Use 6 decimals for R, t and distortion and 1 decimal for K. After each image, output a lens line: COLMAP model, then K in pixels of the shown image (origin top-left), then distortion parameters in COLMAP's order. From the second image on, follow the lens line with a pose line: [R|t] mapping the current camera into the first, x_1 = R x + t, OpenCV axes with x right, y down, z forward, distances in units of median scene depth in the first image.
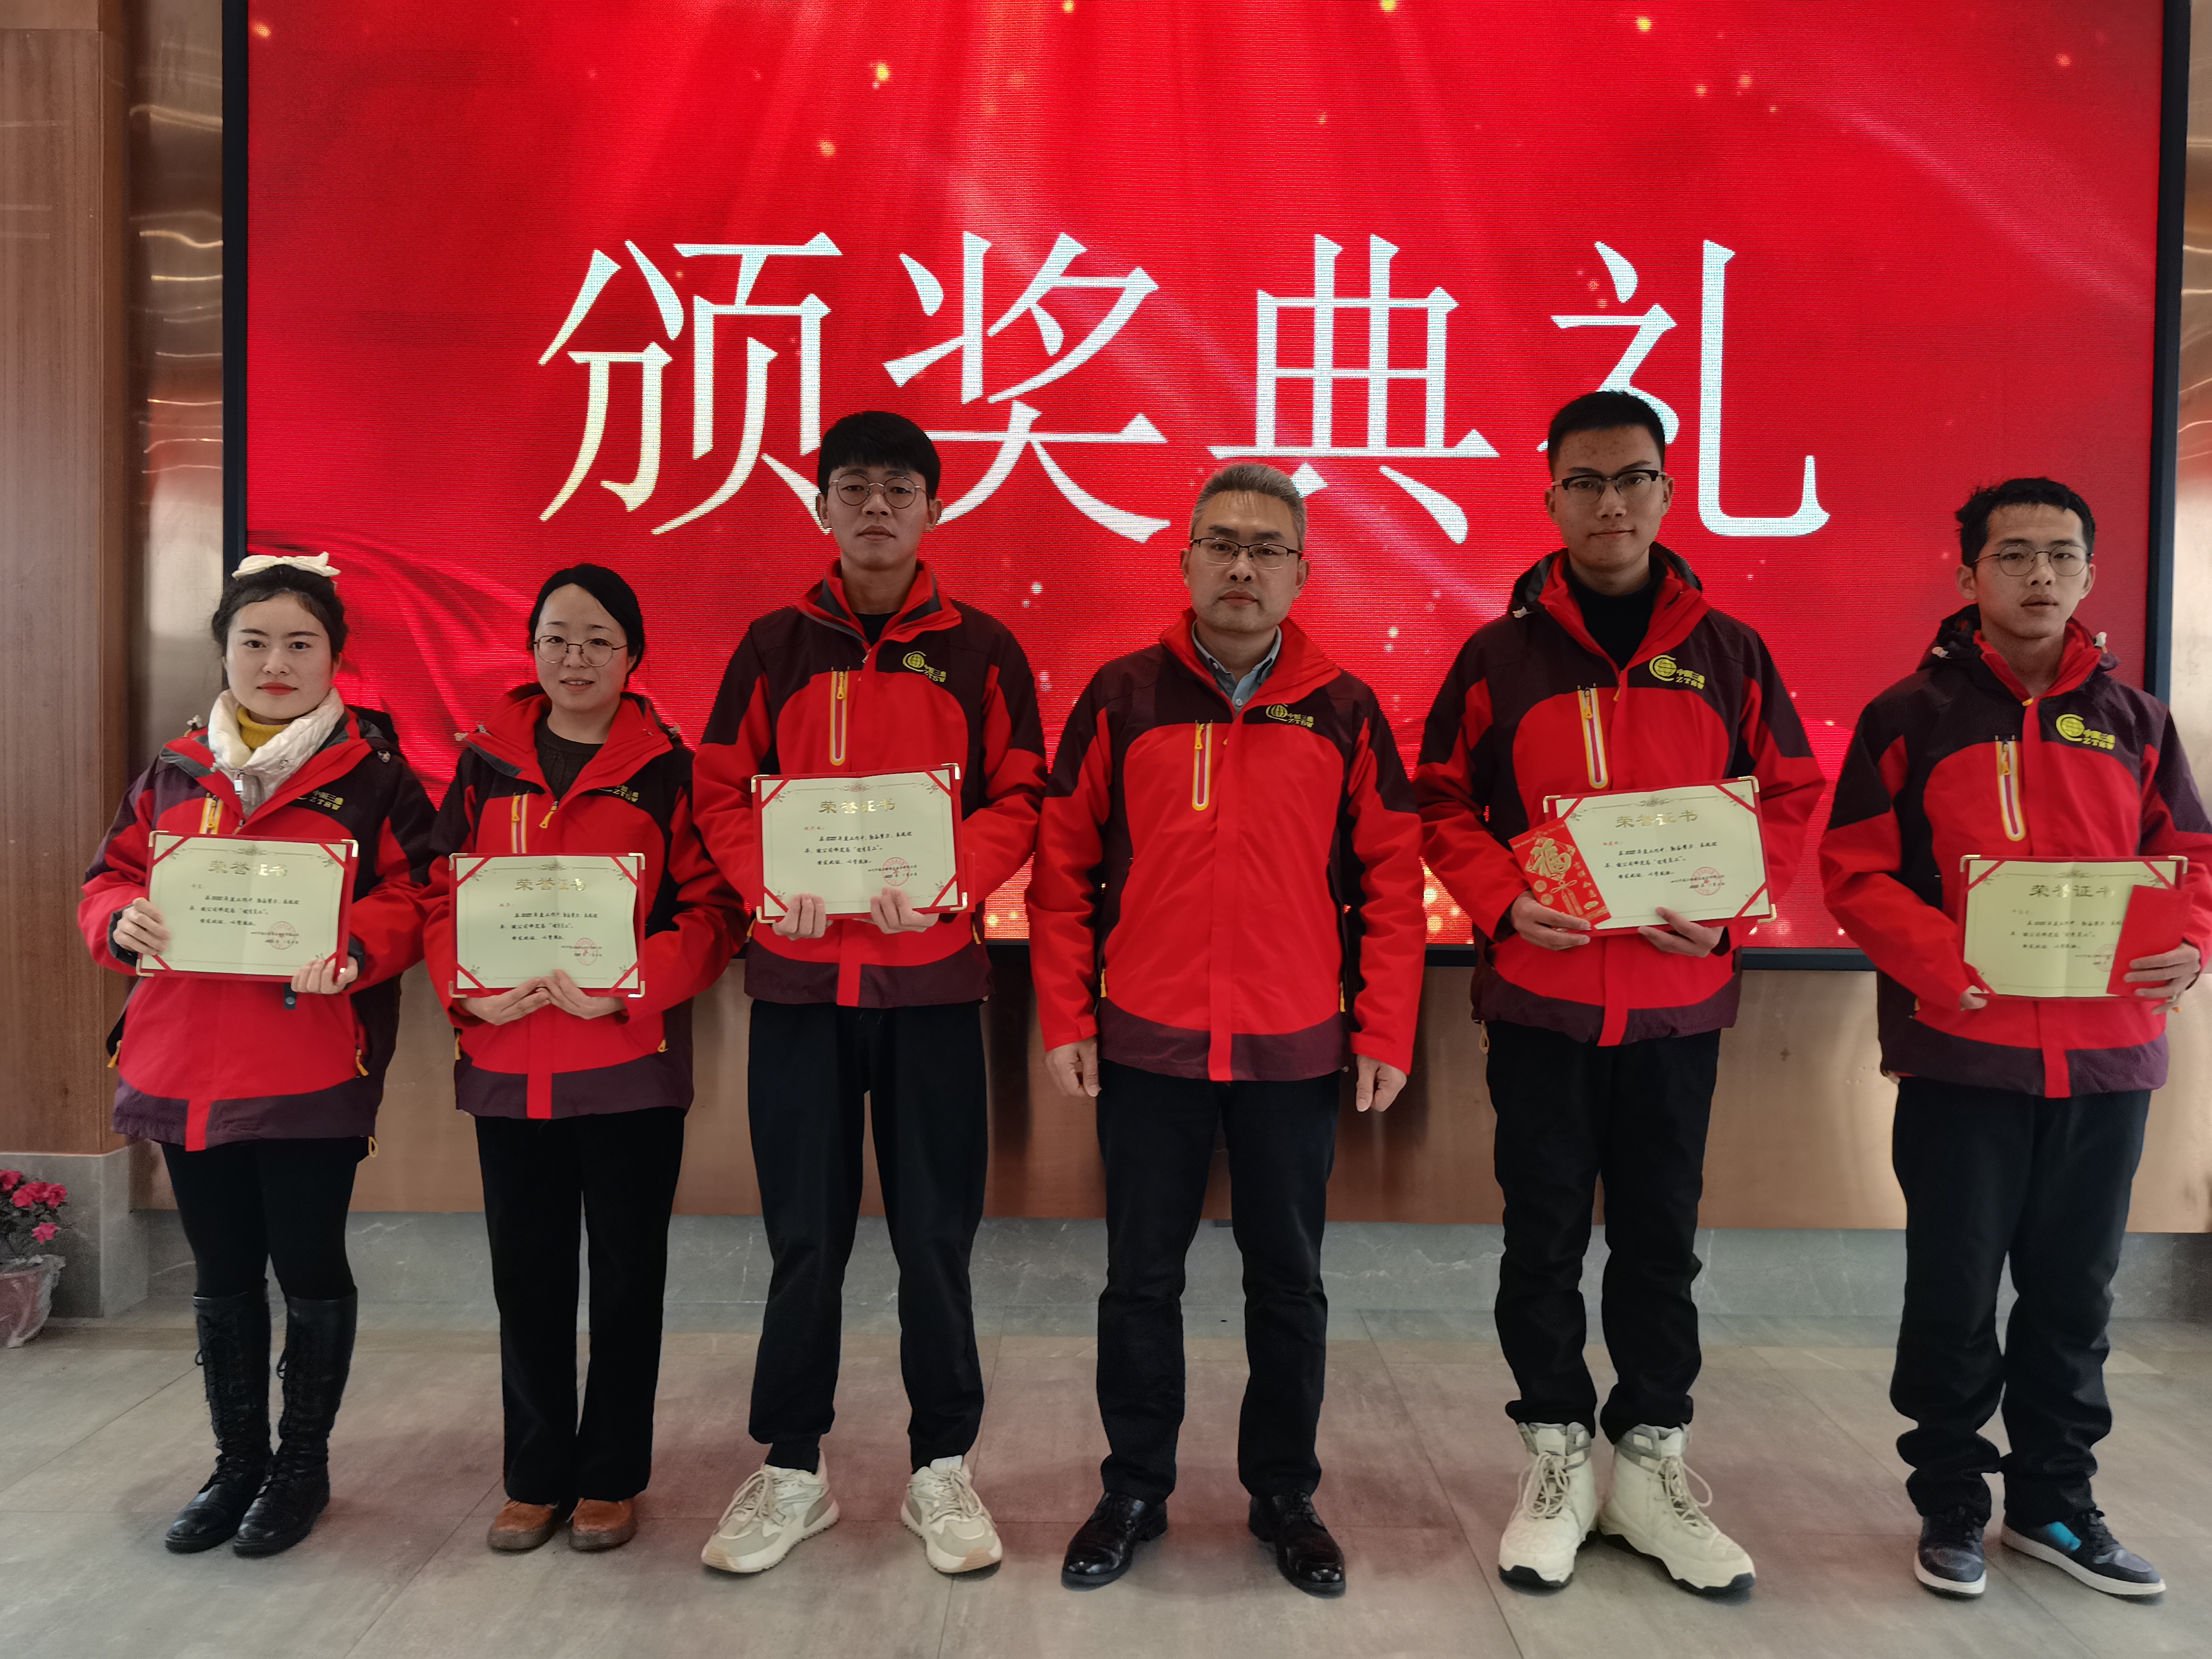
lens RADIAL K [[1768.6, 0, 1117.6], [0, 1768.6, 845.7], [0, 0, 1]] dist [0.009310, -0.013211]
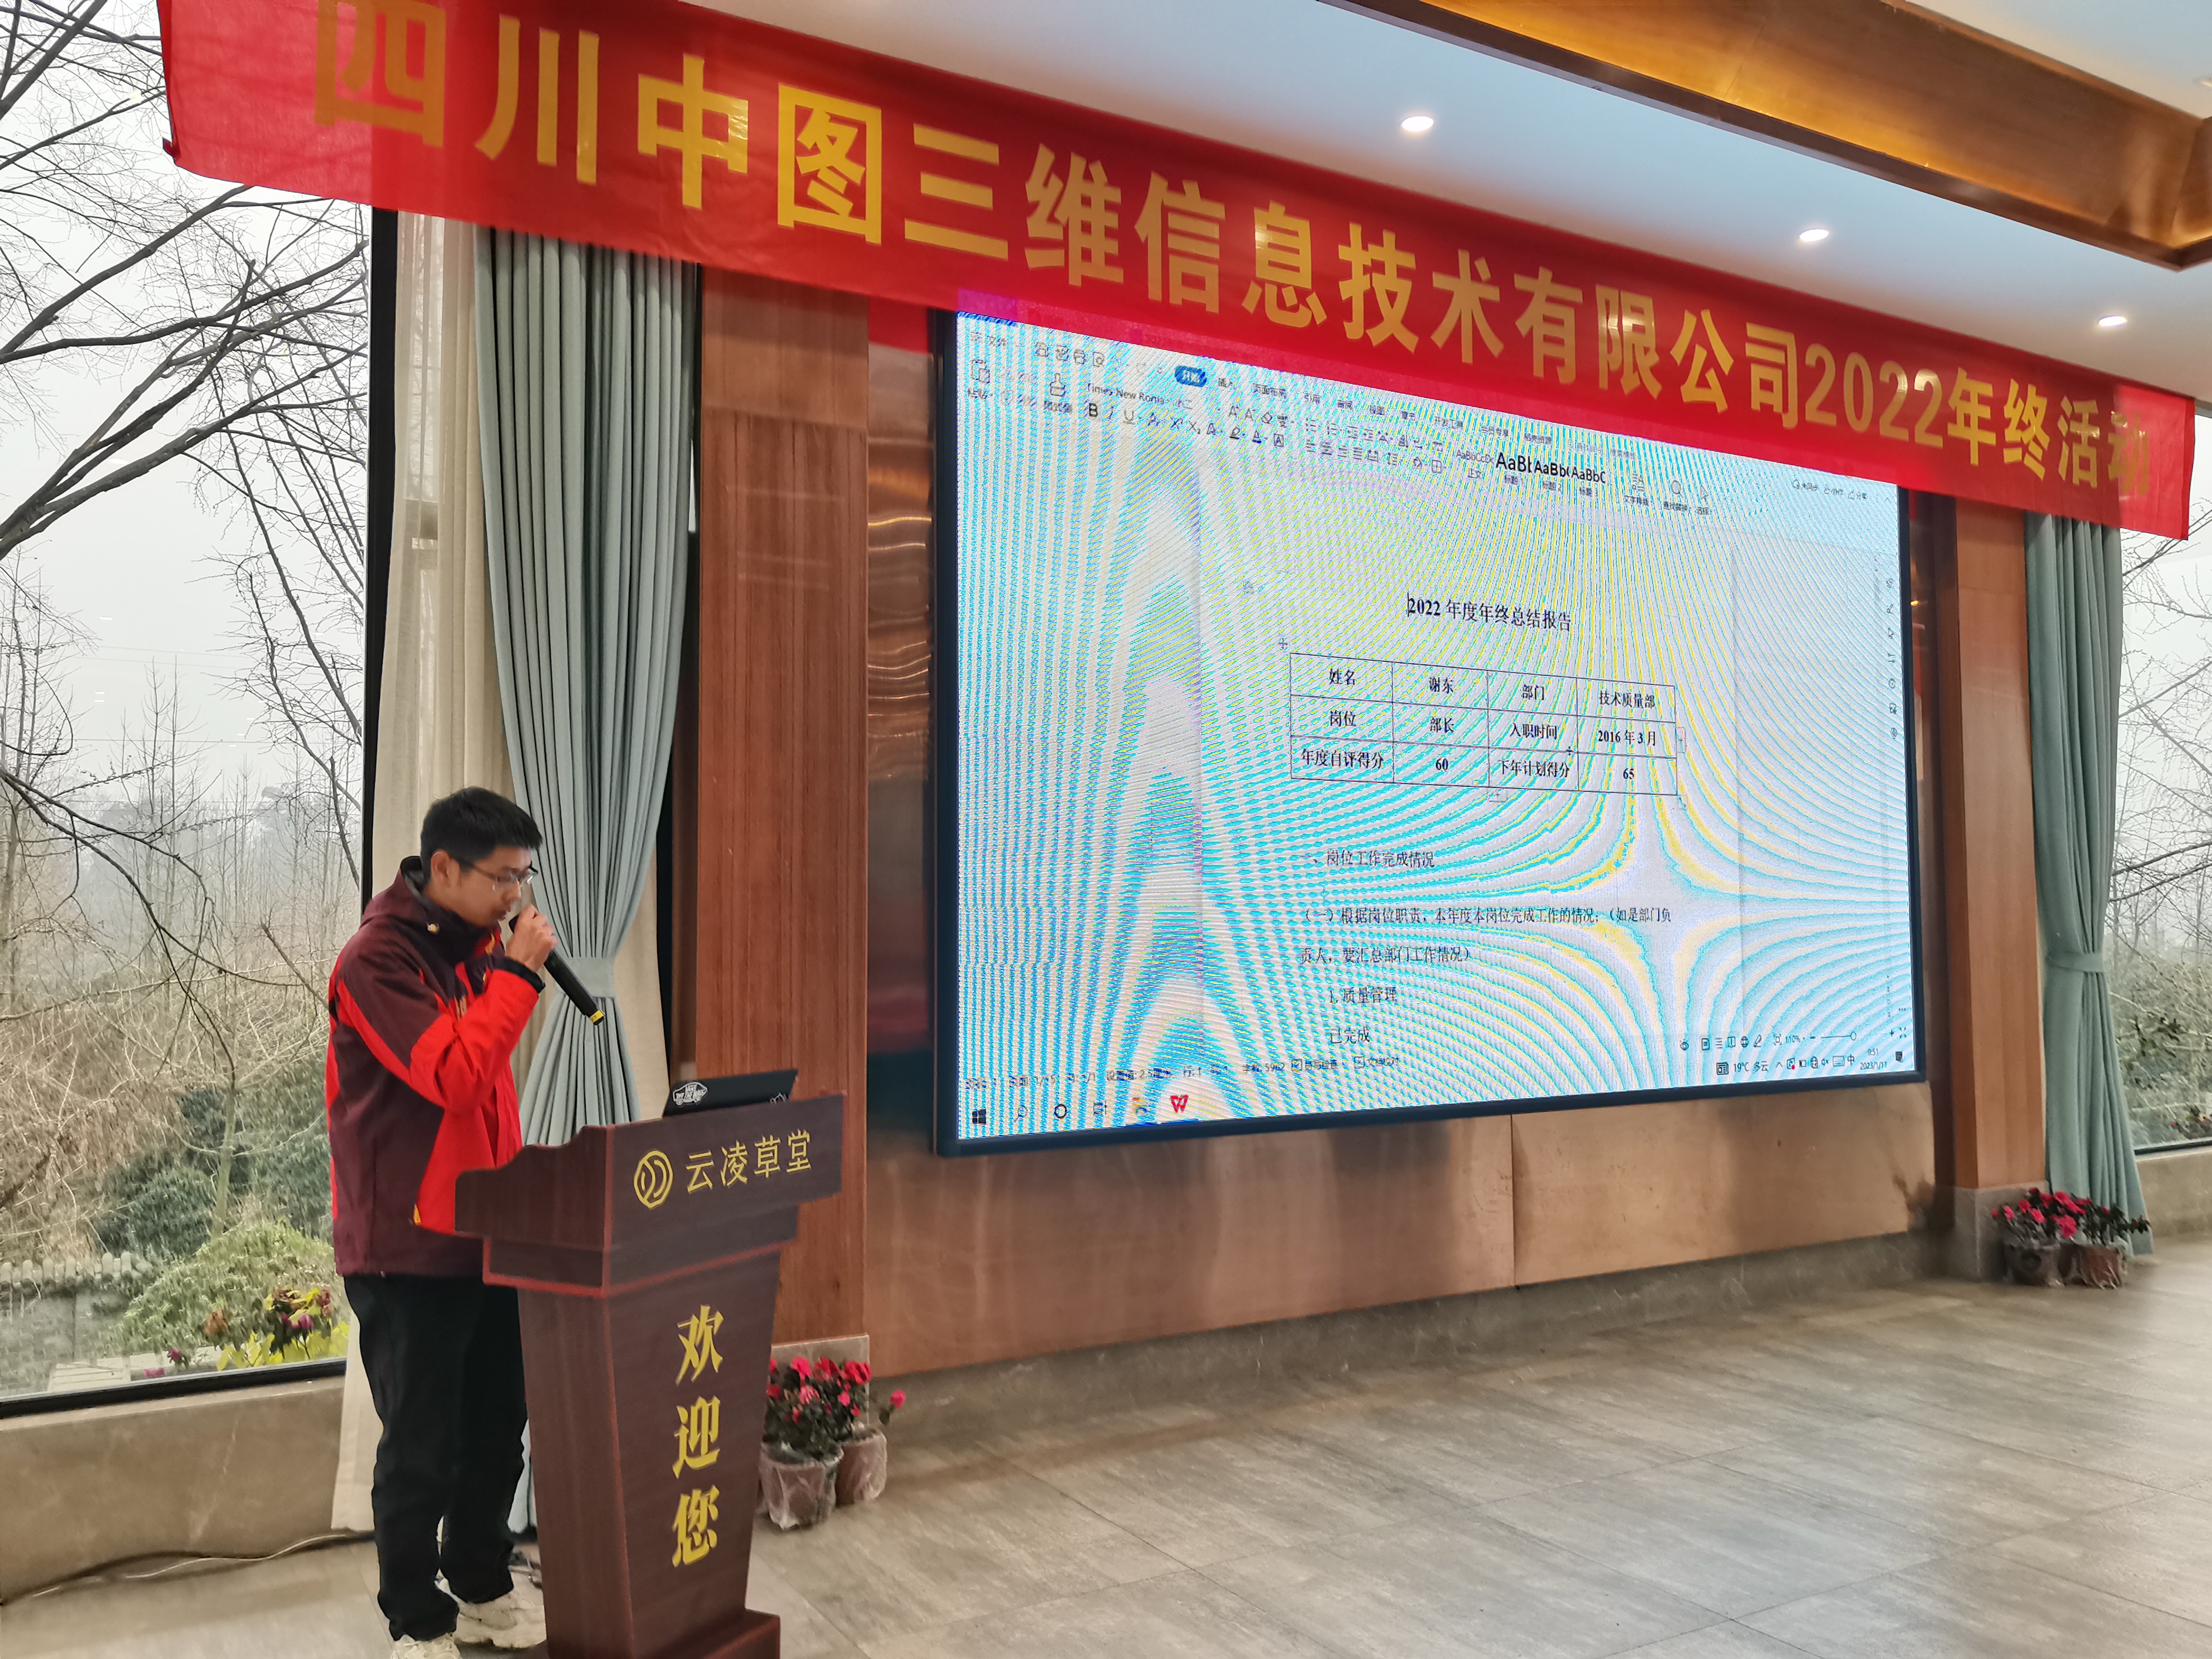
lens RADIAL K [[1768.6, 0, 1161.3], [0, 1768.6, 815.9], [0, 0, 1]] dist [0.009310, -0.013211]
pose [[0.863920, 0.013771, 0.503440, -1.025893], [0.031125, 0.996255, -0.080662, -0.076149], [-0.502666, 0.085356, 0.860257, -0.175620]]
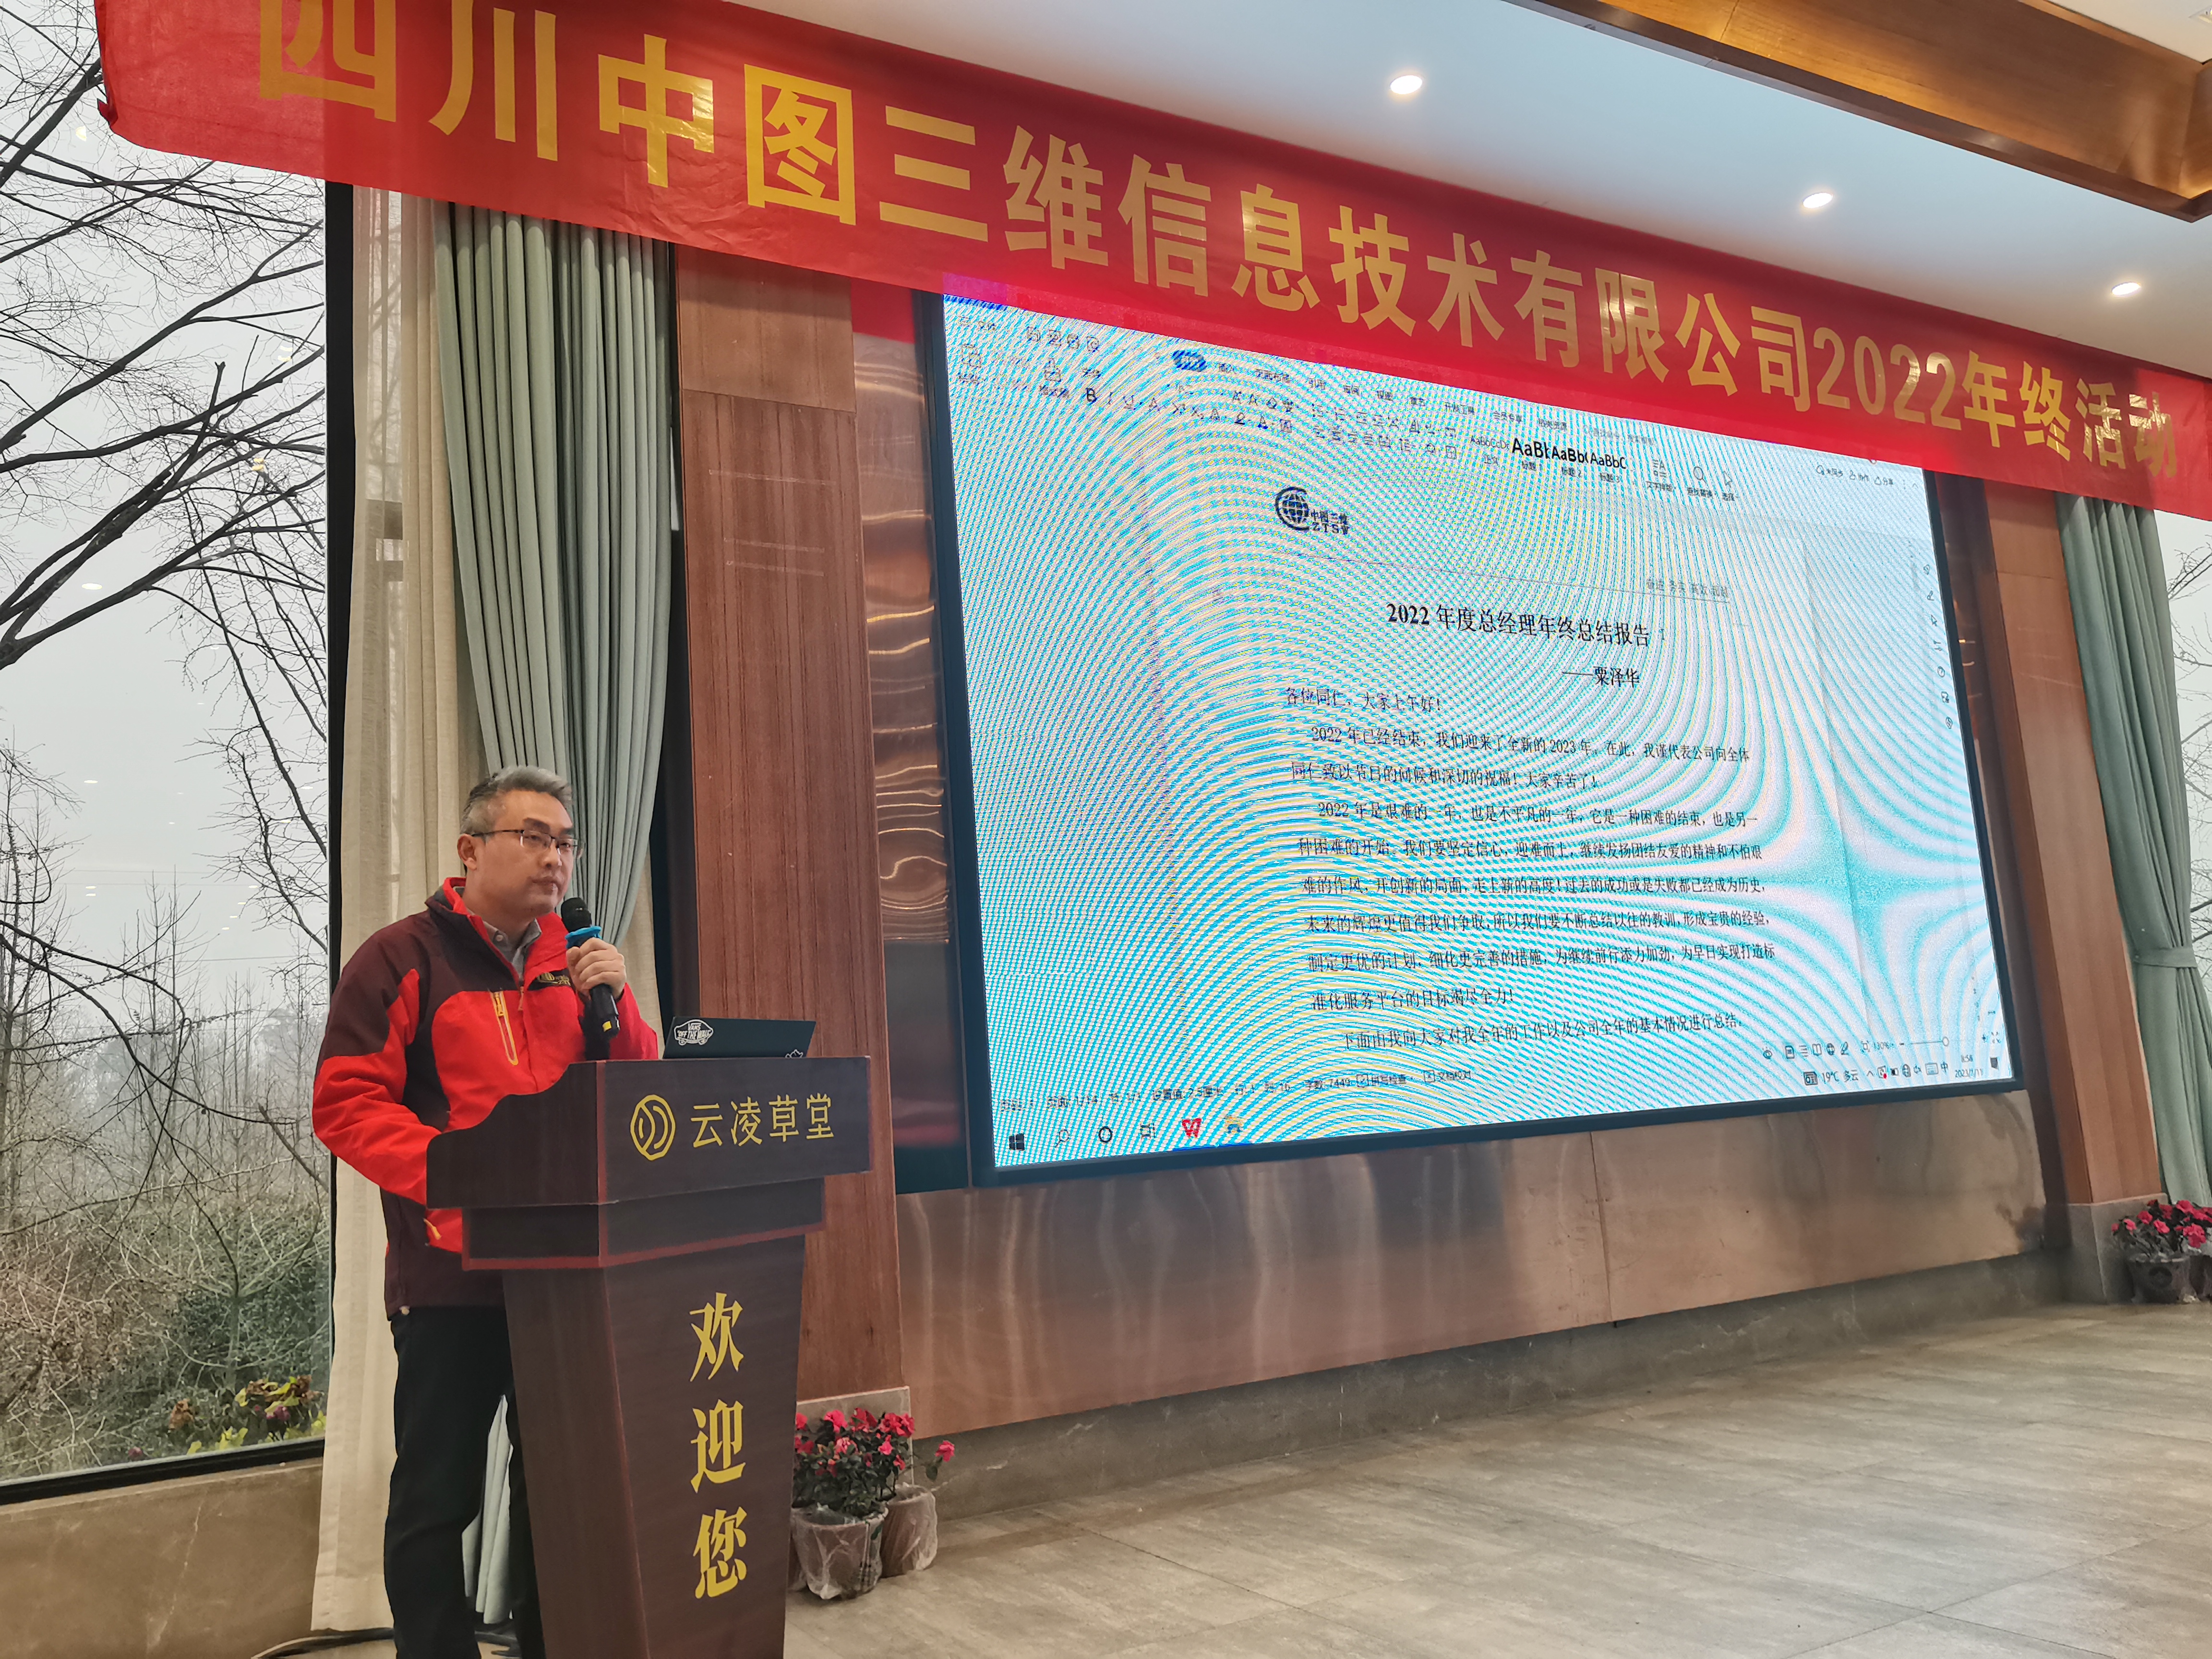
lens RADIAL K [[1768.6, 0, 1150.8], [0, 1768.6, 812.8], [0, 0, 1]] dist [0.009310, -0.013211]
pose [[0.868165, 0.002959, 0.496266, -0.994109], [0.098453, 0.979080, -0.178070, 0.038468], [-0.486411, 0.203453, 0.849712, -0.065973]]
